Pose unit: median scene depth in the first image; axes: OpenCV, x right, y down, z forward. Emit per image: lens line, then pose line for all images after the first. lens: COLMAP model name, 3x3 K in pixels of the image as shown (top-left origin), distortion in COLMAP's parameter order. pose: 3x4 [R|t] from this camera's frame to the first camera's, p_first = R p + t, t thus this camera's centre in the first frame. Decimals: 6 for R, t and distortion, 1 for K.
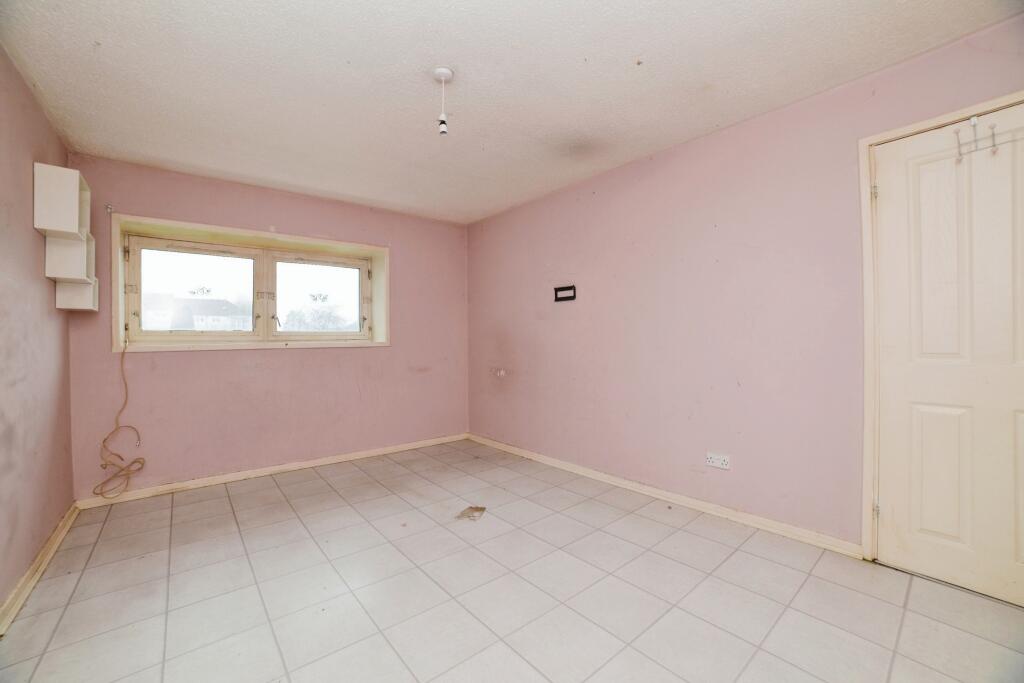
lens RADIAL K [[418.1, 0, 510.5], [0, 418.1, 337.4], [0, 0, 1]] dist [-0.107866, 0.035126]
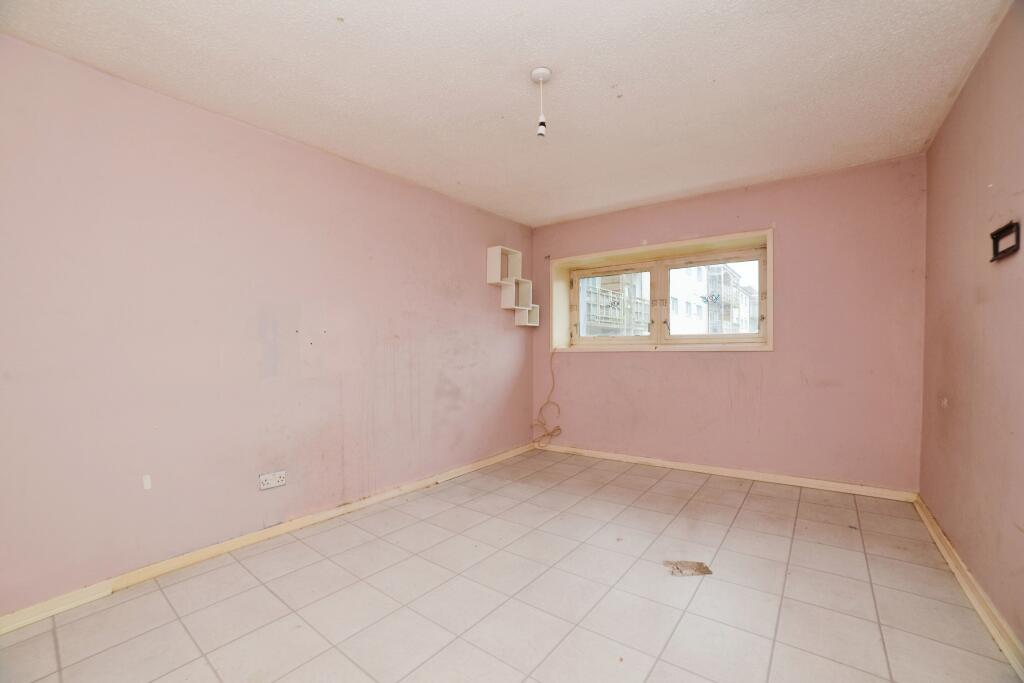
lens RADIAL K [[420.5, 0, 511.1], [0, 420.5, 347.8], [0, 0, 1]] dist [-0.106803, 0.035522]
pose [[0.214856, 0.010989, -0.976584, 0.435308], [0.013529, 0.999807, 0.014227, -0.003011], [0.976552, -0.016269, 0.214666, 0.393034]]
